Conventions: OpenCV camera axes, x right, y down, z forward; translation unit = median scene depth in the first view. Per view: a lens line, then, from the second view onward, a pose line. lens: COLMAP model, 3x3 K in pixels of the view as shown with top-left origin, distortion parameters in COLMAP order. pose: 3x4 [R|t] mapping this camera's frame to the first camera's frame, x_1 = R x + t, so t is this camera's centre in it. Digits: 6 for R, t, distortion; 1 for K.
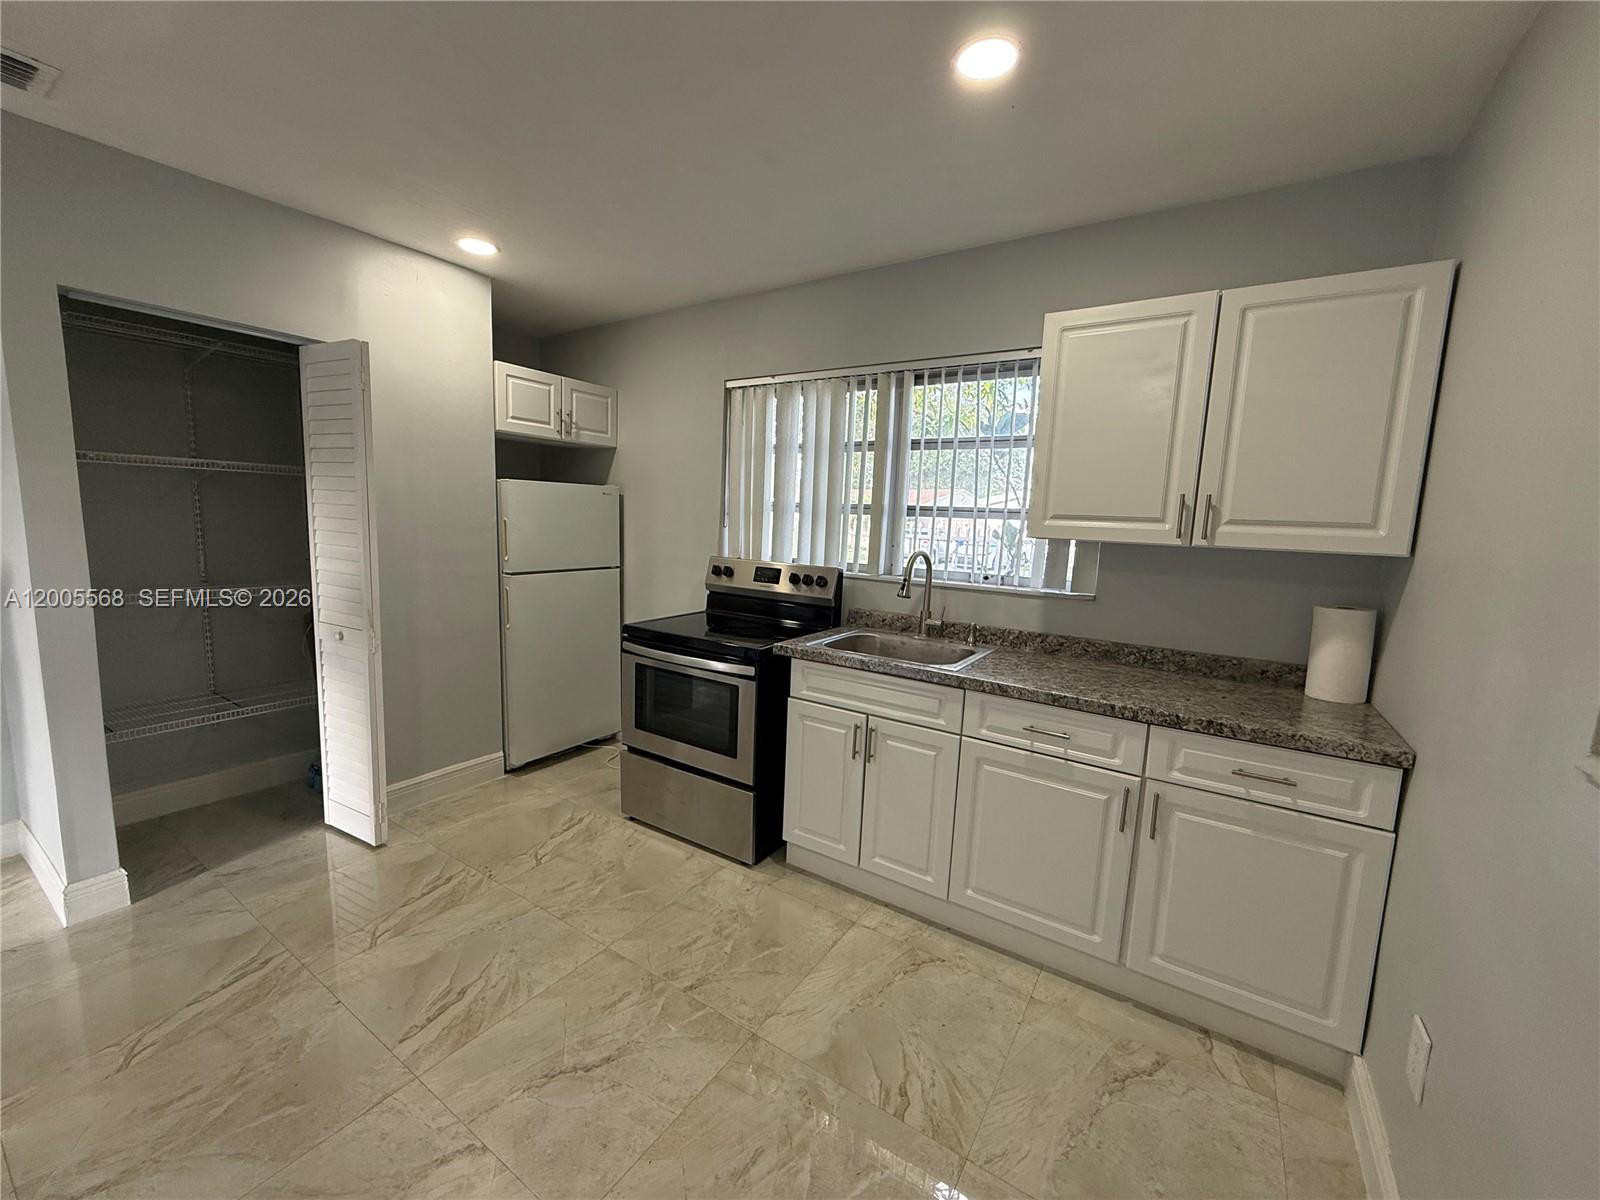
lens RADIAL K [[634.7, 0, 804.4], [0, 634.7, 596.3], [0, 0, 1]] dist [-0.002624, -0.000214]
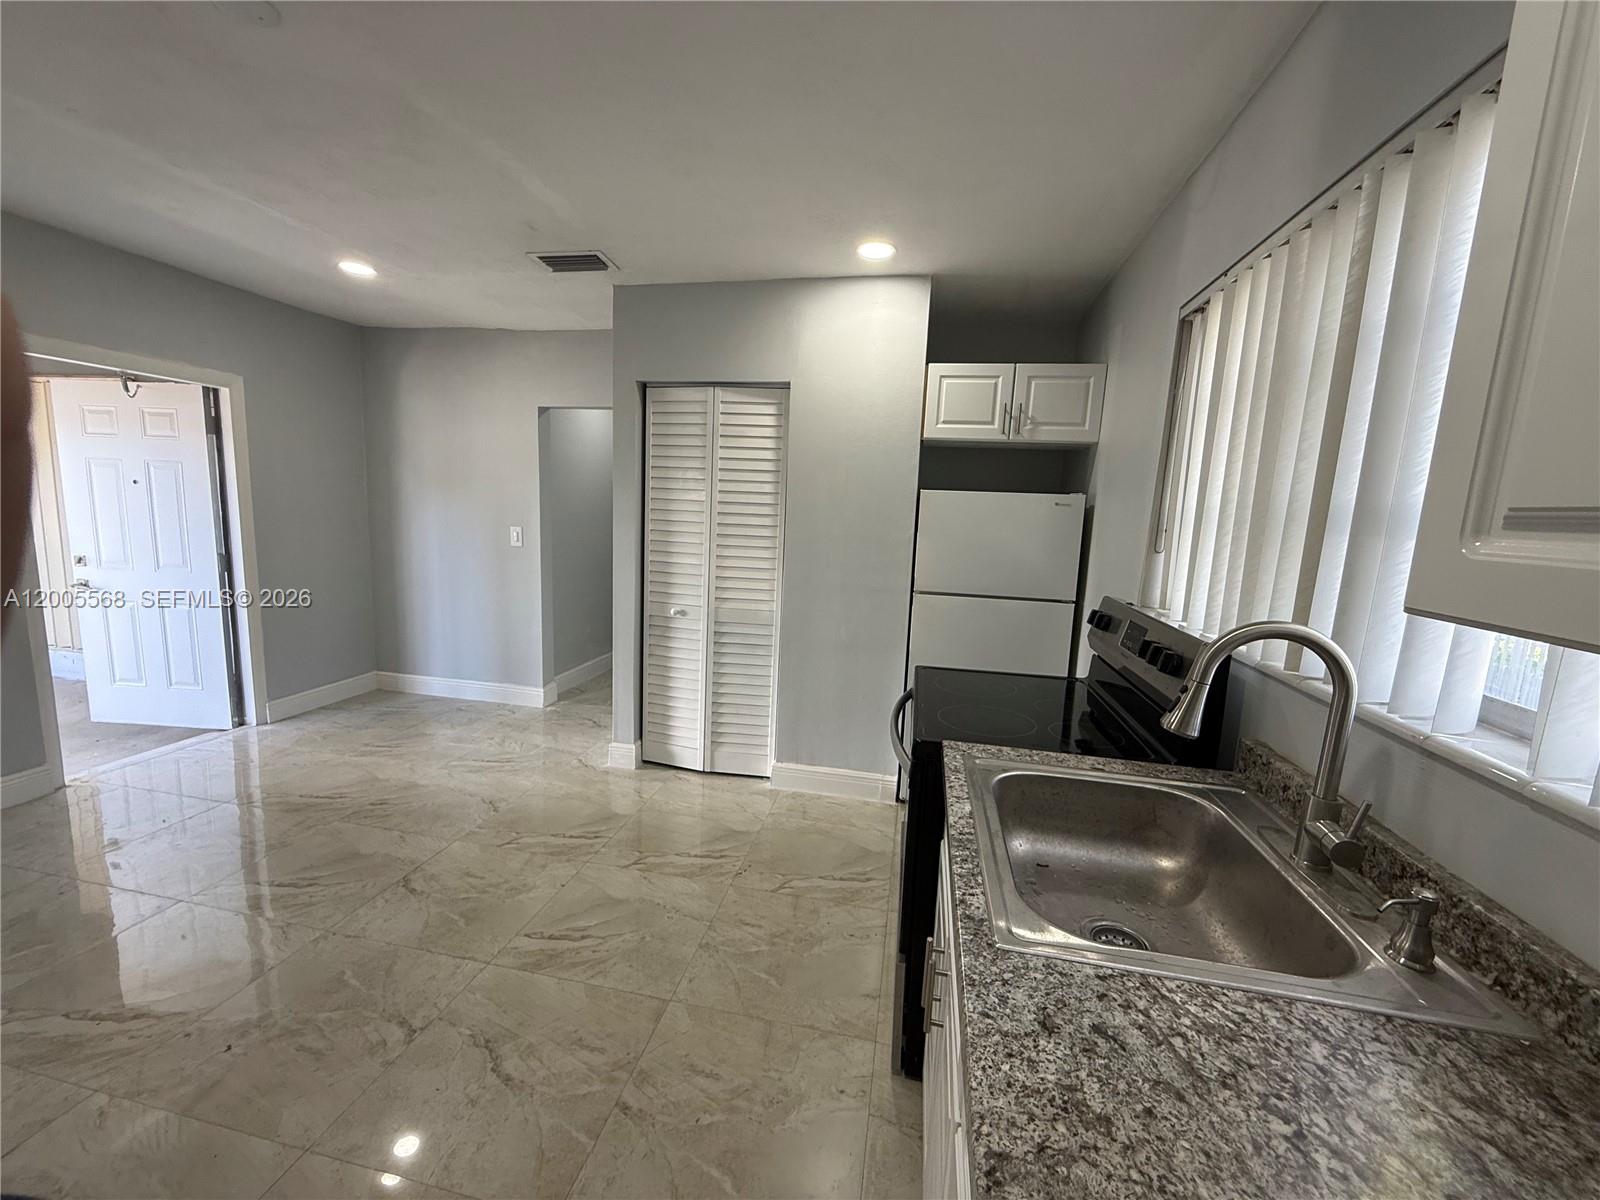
lens RADIAL K [[634.7, 0, 793.0], [0, 634.7, 603.2], [0, 0, 1]] dist [-0.002624, -0.000214]
pose [[0.357414, 0.113175, -0.927063, 0.338975], [-0.142215, 0.987650, 0.065743, -0.055720], [0.923055, 0.108345, 0.369096, 0.500818]]
